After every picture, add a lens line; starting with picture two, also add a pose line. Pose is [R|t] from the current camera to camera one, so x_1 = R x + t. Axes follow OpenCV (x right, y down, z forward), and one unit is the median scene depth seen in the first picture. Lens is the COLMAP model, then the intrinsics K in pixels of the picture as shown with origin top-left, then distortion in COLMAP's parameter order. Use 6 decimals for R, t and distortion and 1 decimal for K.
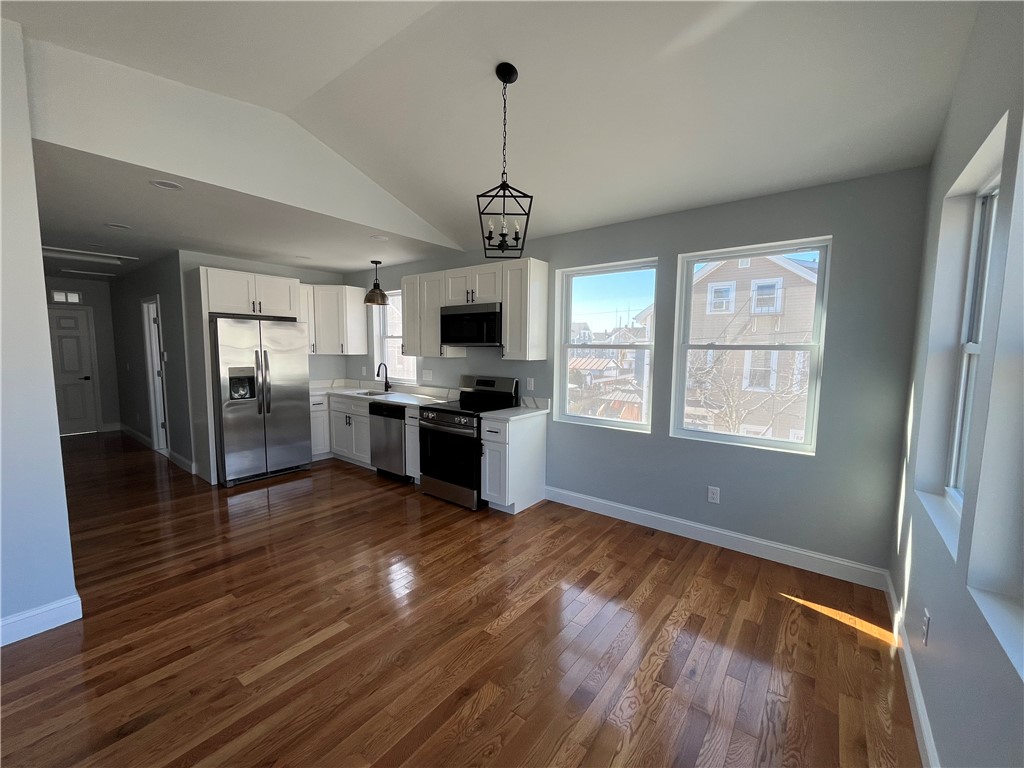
lens RADIAL K [[417.6, 0, 515.2], [0, 417.6, 381.8], [0, 0, 1]] dist [-0.004407, 0.000255]
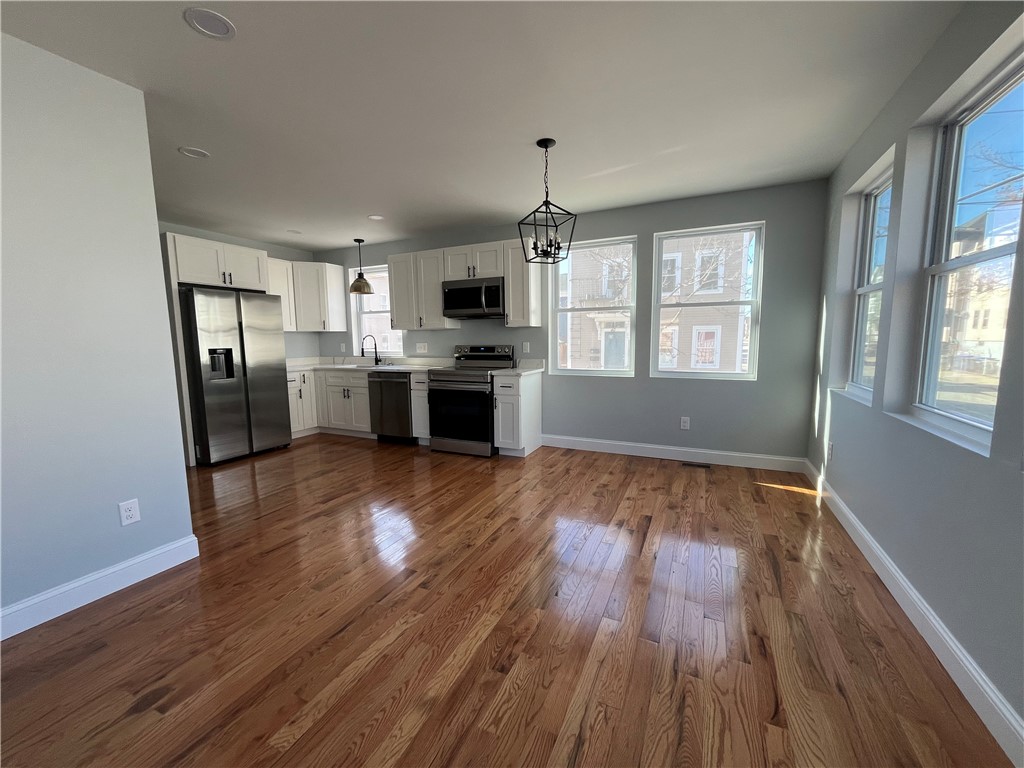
lens RADIAL K [[417.6, 0, 506.9], [0, 417.6, 381.7], [0, 0, 1]] dist [-0.004407, 0.000255]
pose [[0.976623, -0.041332, 0.210950, -0.283785], [0.037713, 0.999065, 0.021154, 0.077347], [-0.211627, -0.012704, 0.977268, -0.135778]]
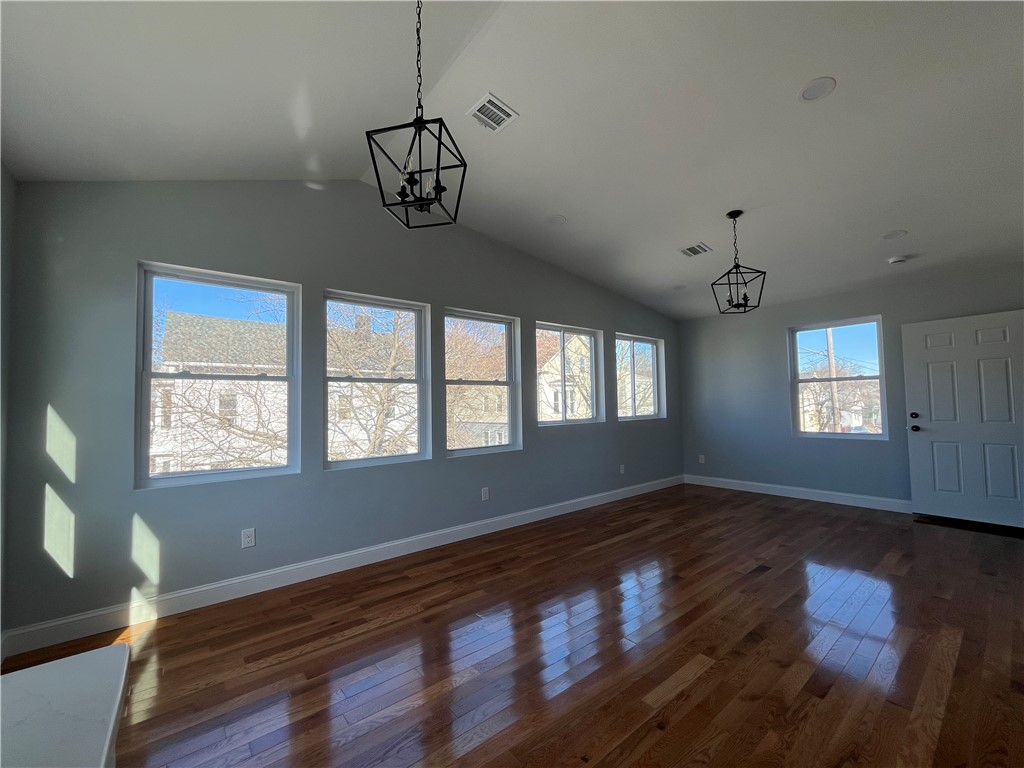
lens RADIAL K [[417.6, 0, 506.8], [0, 417.6, 387.4], [0, 0, 1]] dist [-0.004407, 0.000255]
pose [[-0.970611, 0.022103, 0.239636, -0.203526], [0.031025, 0.998956, 0.033524, -0.025820], [-0.238645, 0.039973, -0.970284, 1.045785]]
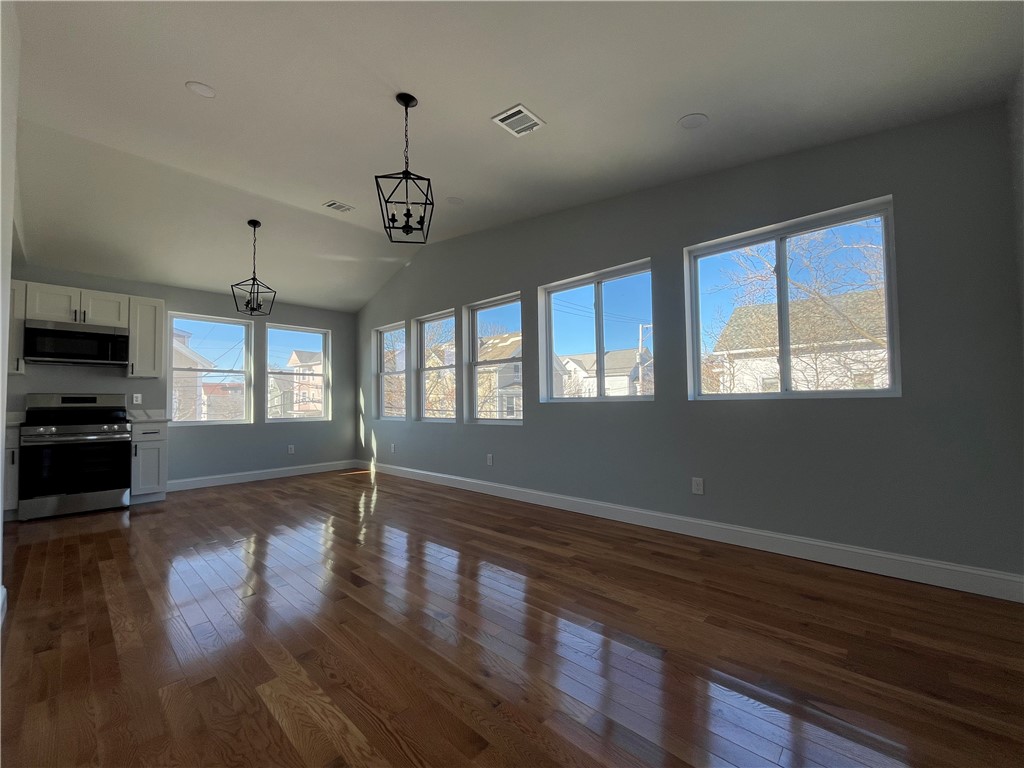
lens RADIAL K [[417.6, 0, 505.2], [0, 417.6, 388.4], [0, 0, 1]] dist [-0.004407, 0.000255]
pose [[0.108987, 0.022883, 0.993780, -1.109533], [0.091954, 0.995216, -0.033000, 0.119925], [-0.989781, 0.094979, 0.106361, -0.177839]]
